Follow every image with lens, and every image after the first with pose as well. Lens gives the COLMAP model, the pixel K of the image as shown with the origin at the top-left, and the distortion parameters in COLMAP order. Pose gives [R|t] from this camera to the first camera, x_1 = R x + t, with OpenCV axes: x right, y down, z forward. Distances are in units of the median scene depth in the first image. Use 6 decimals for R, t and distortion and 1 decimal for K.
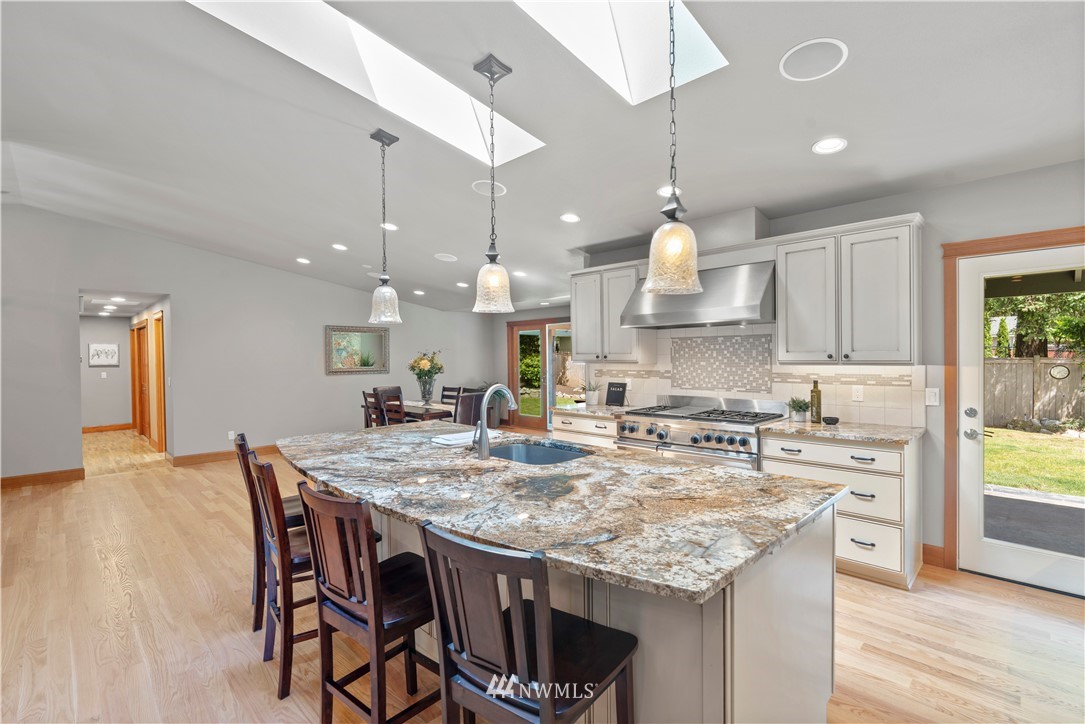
lens RADIAL K [[497.4, 0, 542.6], [0, 497.4, 355.4], [0, 0, 1]] dist [-0.002508, 0.000161]
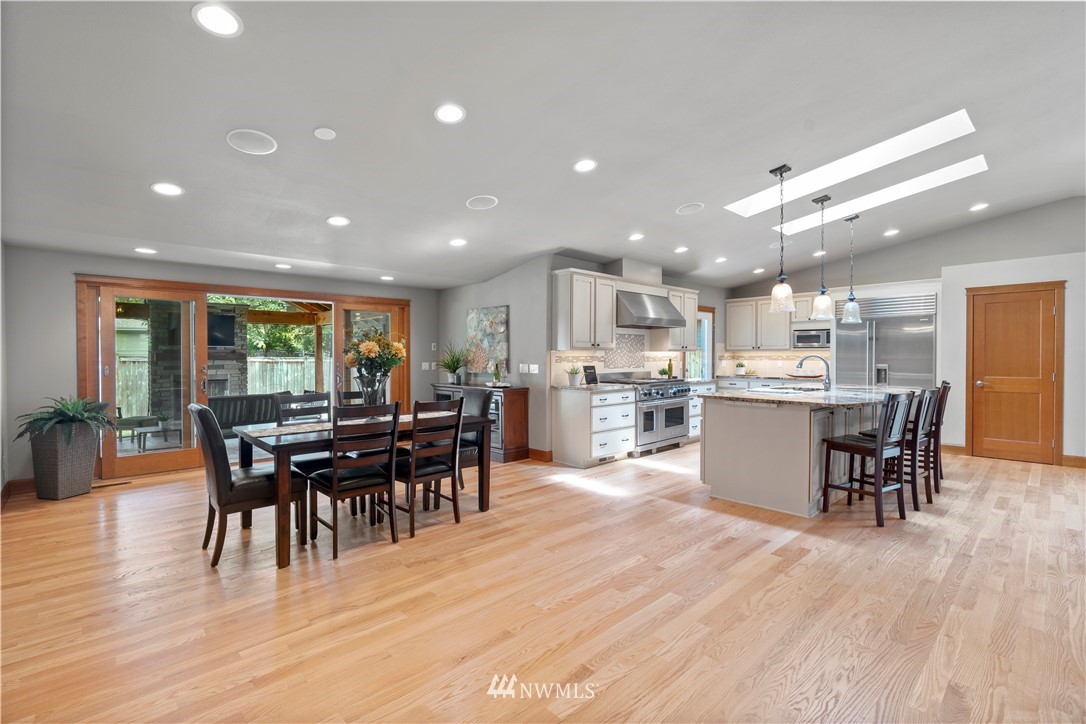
lens RADIAL K [[493.1, 0, 534.6], [0, 493.1, 359.1], [0, 0, 1]] dist [-0.000215, 0.000000]
pose [[0.034802, -0.000075, 0.999394, -1.401652], [0.000009, 1.000000, 0.000075, 0.046645], [-0.999394, 0.000006, 0.034802, 1.377794]]
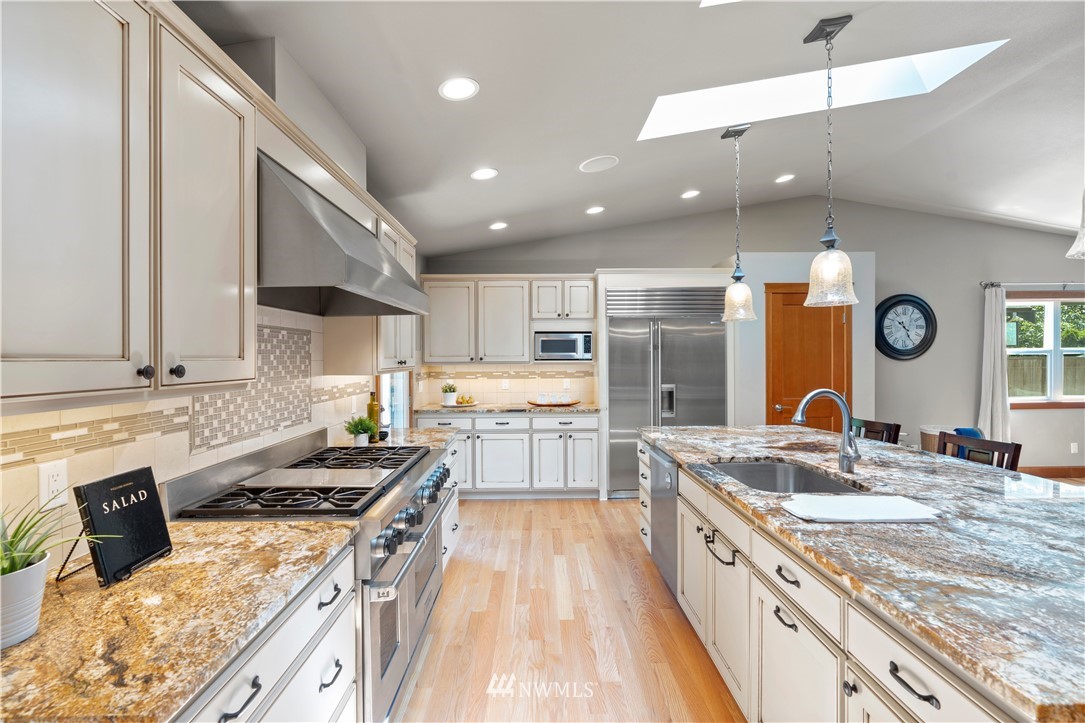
lens RADIAL K [[497.4, 0, 542.6], [0, 497.4, 354.9], [0, 0, 1]] dist [-0.002508, 0.000161]
pose [[-0.720122, 0.014068, 0.693705, -0.222610], [0.011440, 0.999899, -0.008402, -0.001901], [-0.693753, 0.001885, -0.720210, 1.296661]]
